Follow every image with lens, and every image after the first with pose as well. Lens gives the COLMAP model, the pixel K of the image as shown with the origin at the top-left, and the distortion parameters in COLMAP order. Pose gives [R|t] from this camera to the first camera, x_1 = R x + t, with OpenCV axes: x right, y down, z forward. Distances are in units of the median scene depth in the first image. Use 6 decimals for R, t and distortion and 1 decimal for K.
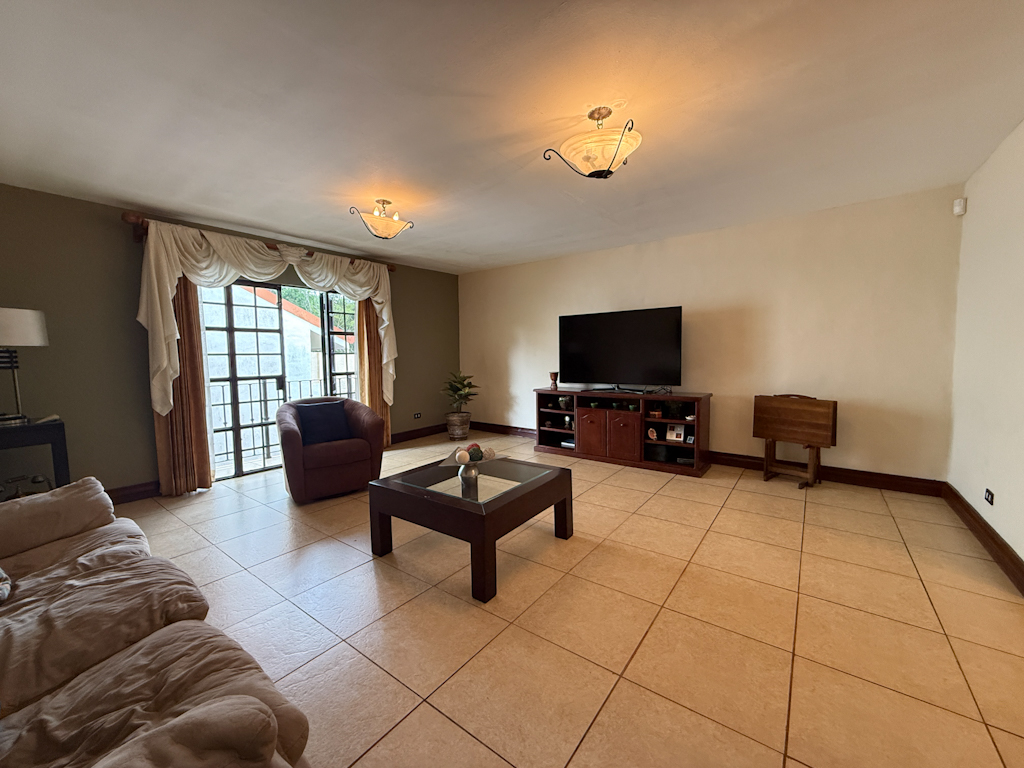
lens RADIAL K [[408.8, 0, 502.9], [0, 408.8, 386.8], [0, 0, 1]] dist [-0.002459, 0.000454]
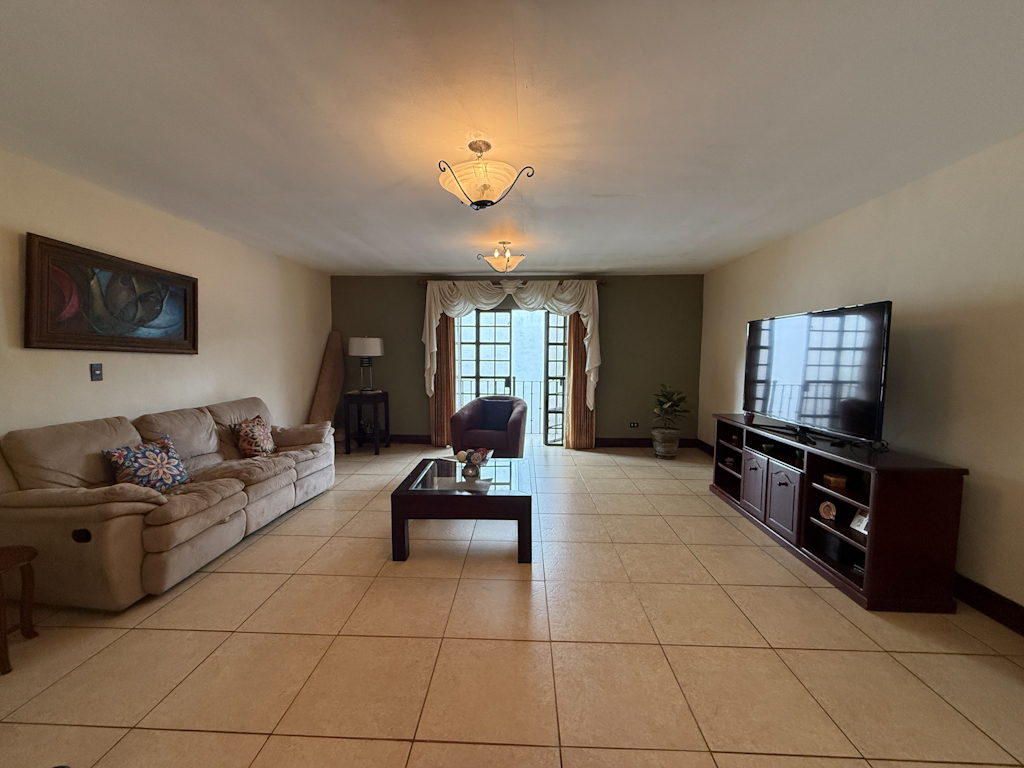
lens RADIAL K [[408.8, 0, 507.8], [0, 408.8, 383.6], [0, 0, 1]] dist [-0.002459, 0.000454]
pose [[0.573457, 0.078212, -0.815494, 0.564143], [-0.078241, 0.996111, 0.040516, -0.061566], [0.815491, 0.040571, 0.577346, 0.237446]]
